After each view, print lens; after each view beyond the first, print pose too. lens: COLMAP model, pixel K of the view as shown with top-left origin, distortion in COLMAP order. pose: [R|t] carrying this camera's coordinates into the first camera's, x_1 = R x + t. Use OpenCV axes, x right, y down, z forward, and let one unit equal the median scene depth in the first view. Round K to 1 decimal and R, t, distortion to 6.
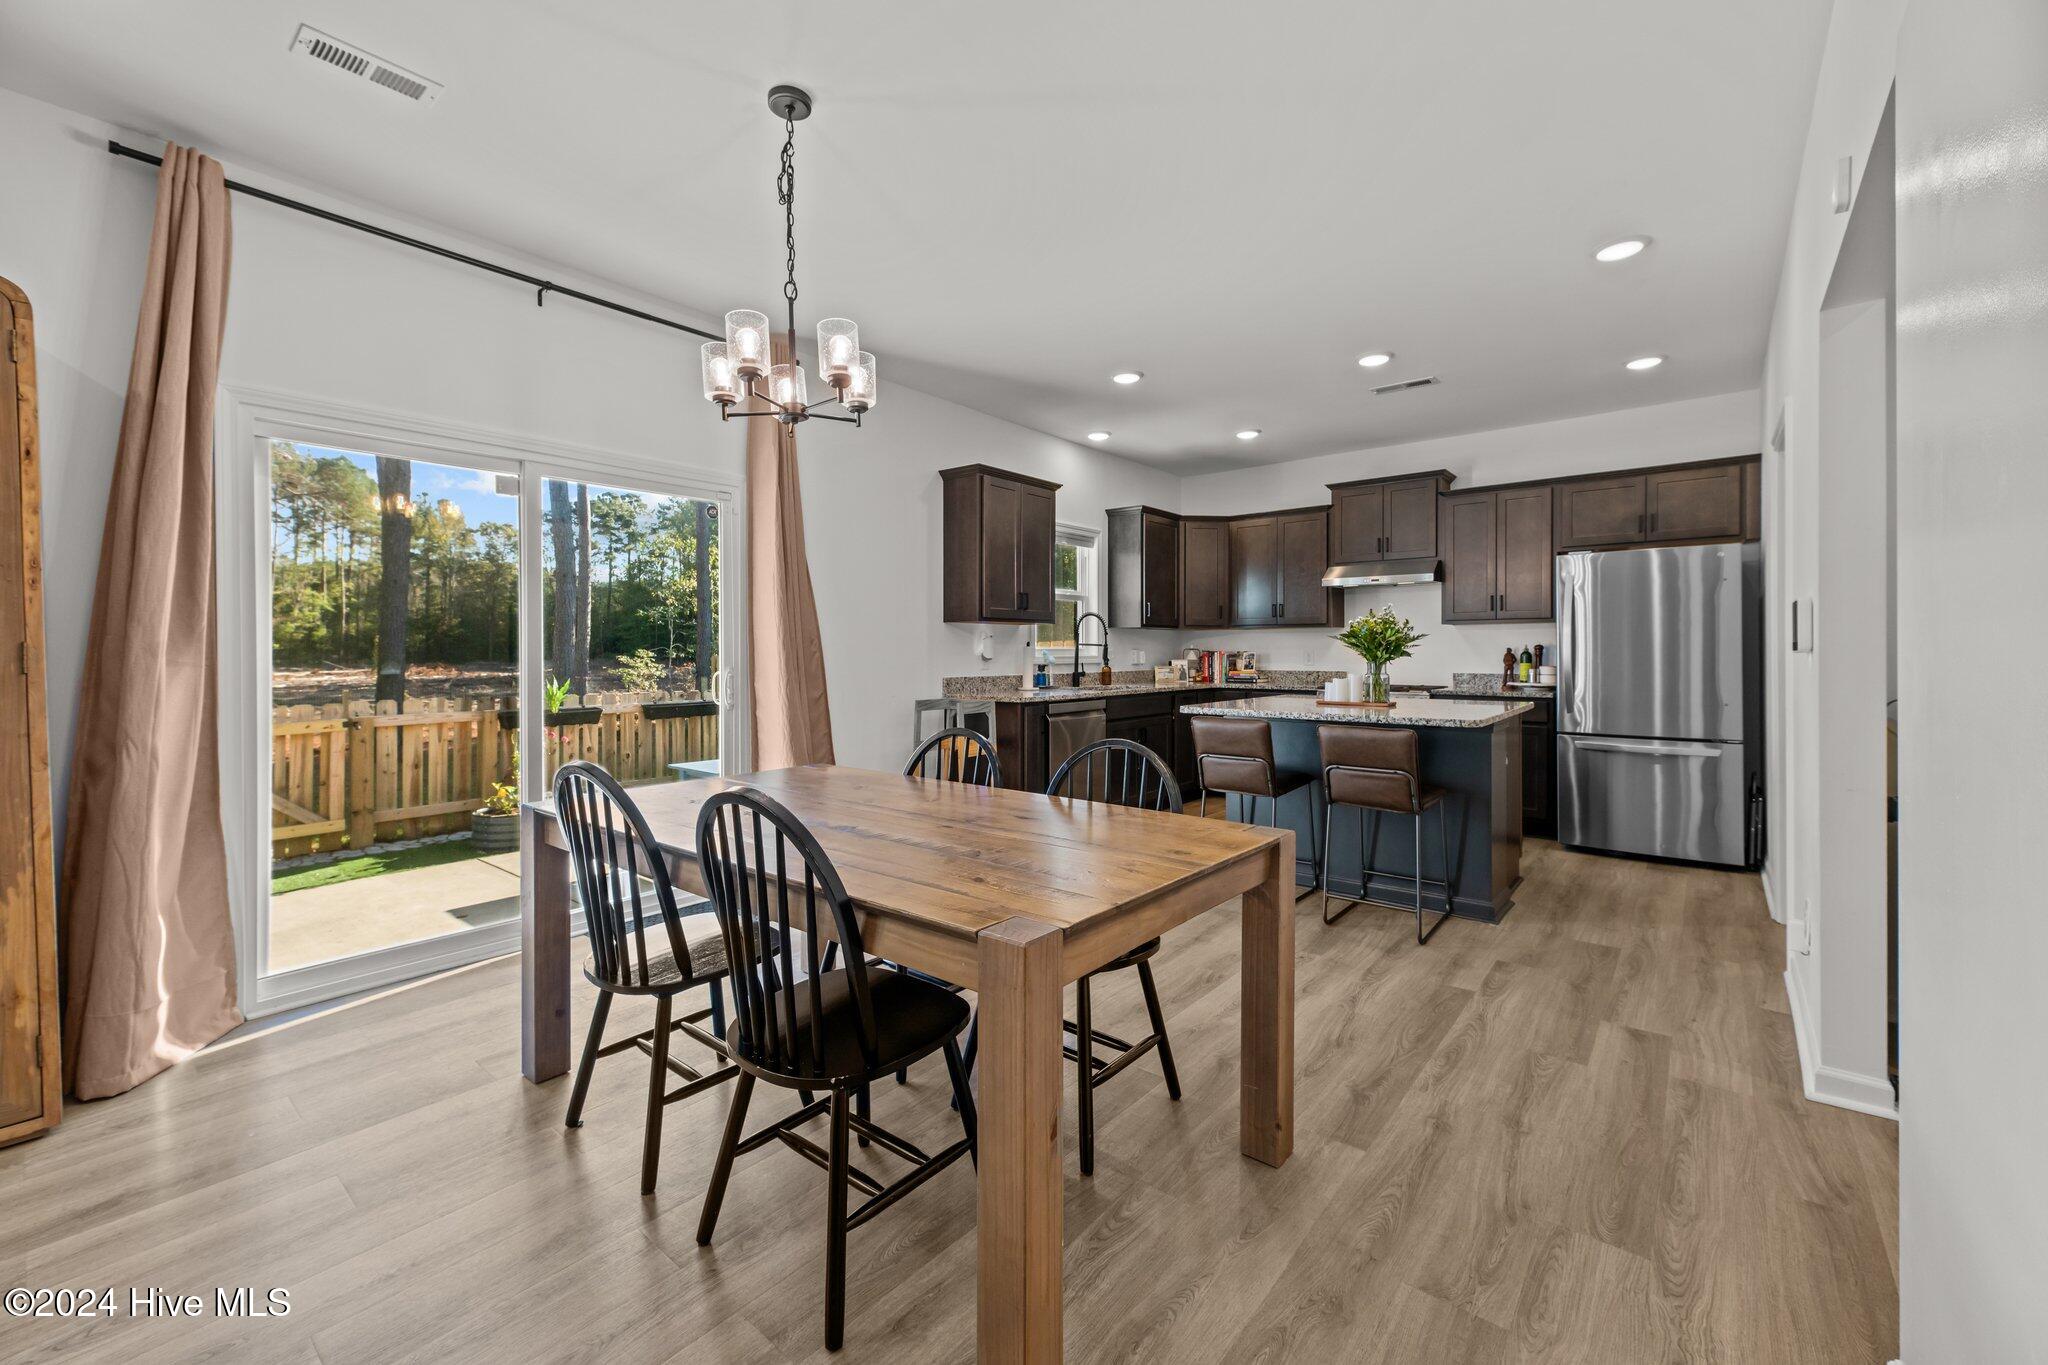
lens RADIAL K [[821.7, 0, 1025.8], [0, 821.7, 651.3], [0, 0, 1]] dist [-0.000519, -0.000085]
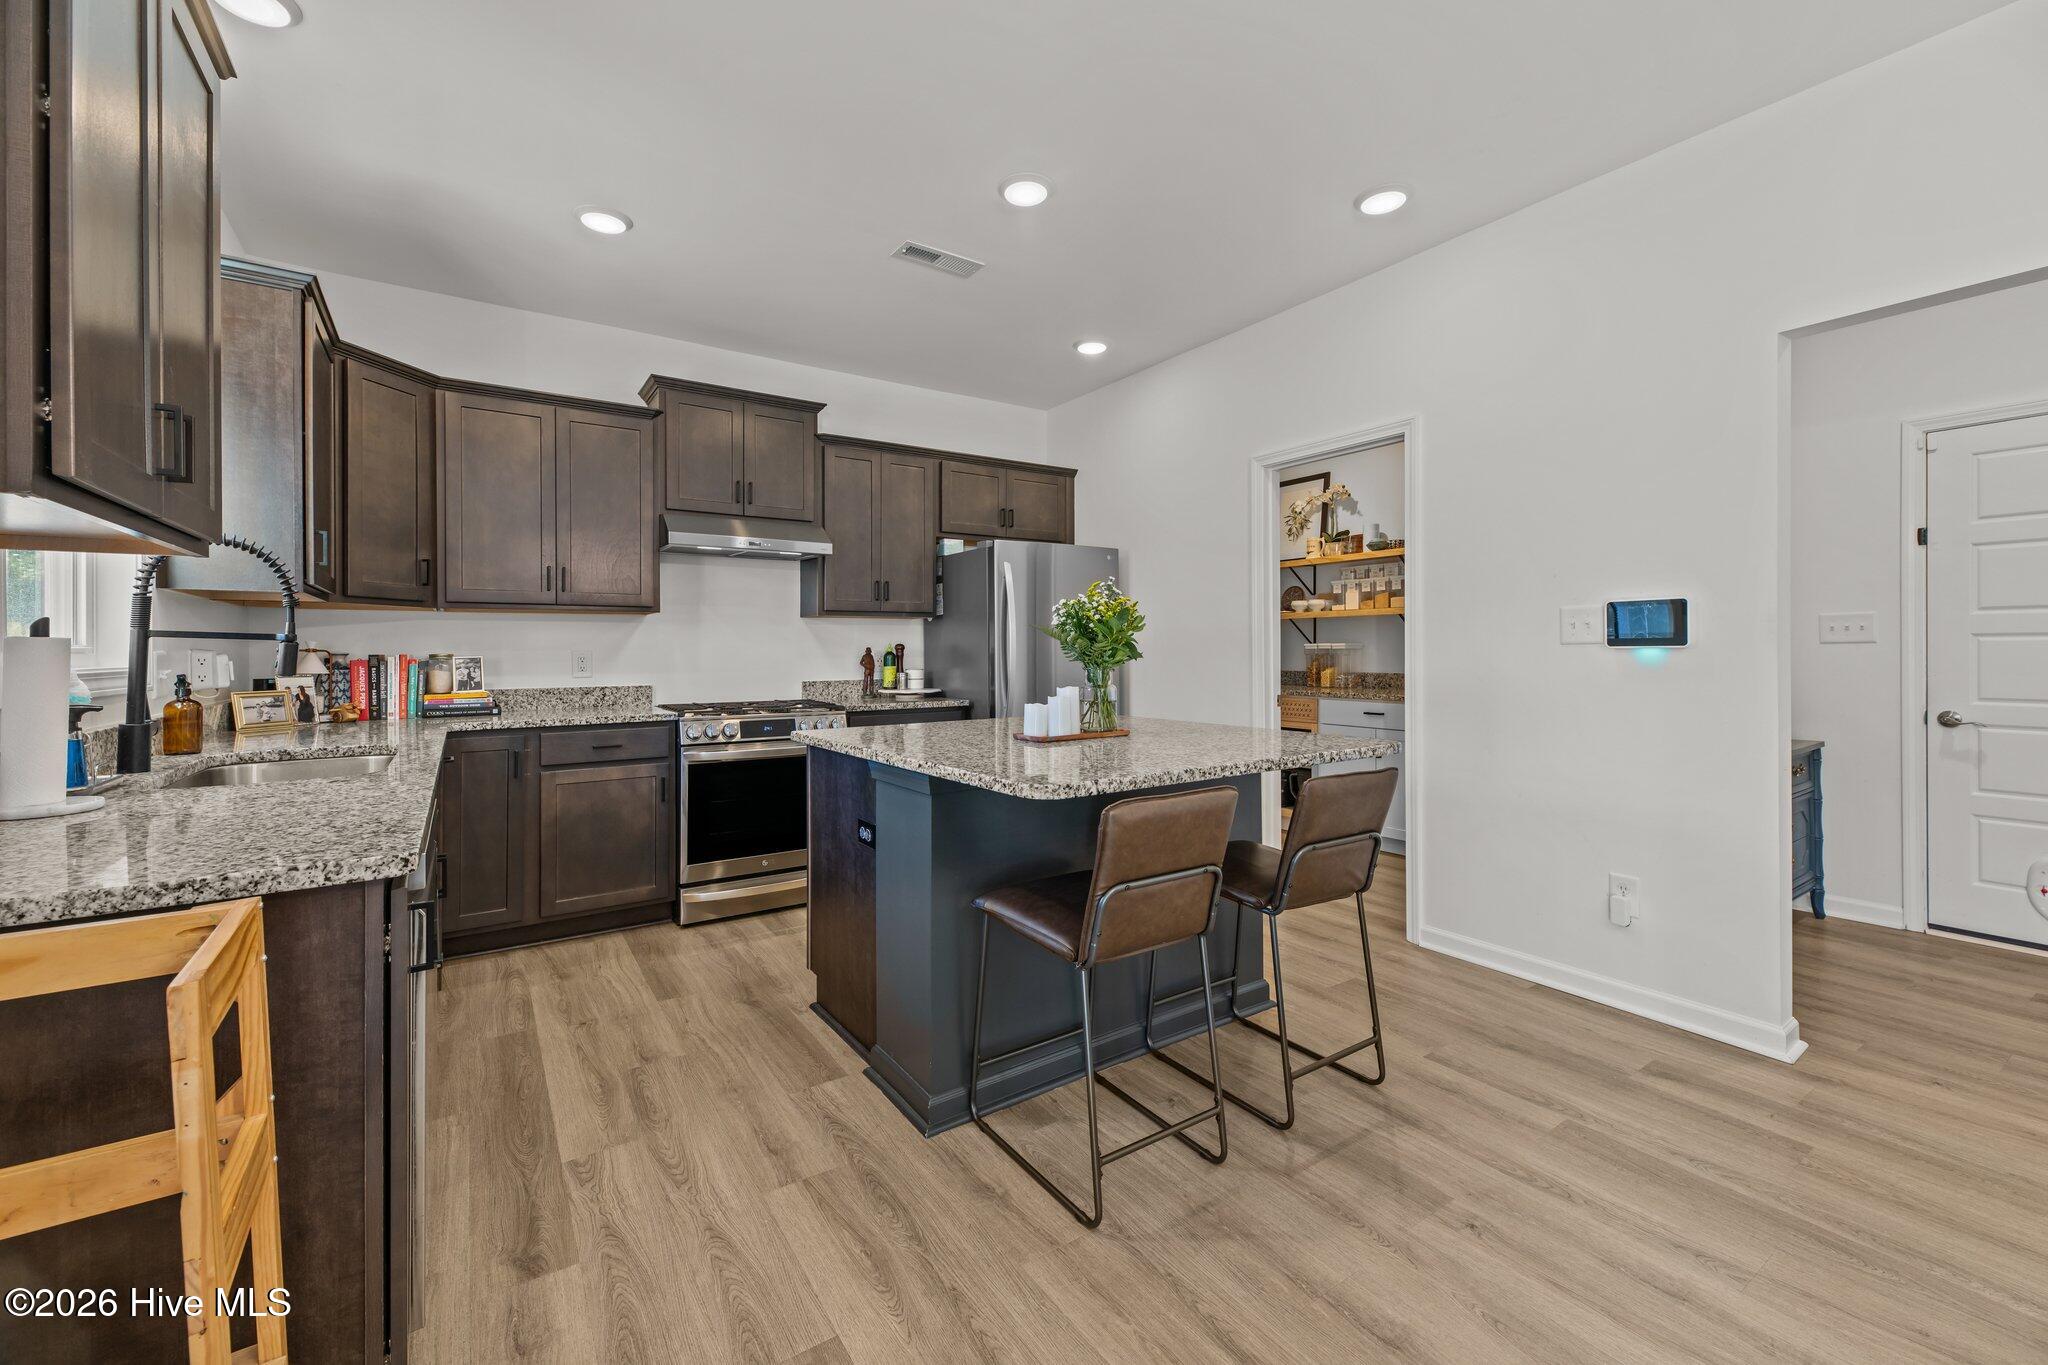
lens RADIAL K [[833.0, 0, 1028.4], [0, 833.0, 649.4], [0, 0, 1]] dist [0.010213, -0.000155]
pose [[0.272336, -0.001779, 0.962201, -0.163117], [-0.000144, 0.999998, 0.001890, -0.004396], [-0.962202, -0.000653, 0.272335, 0.665393]]
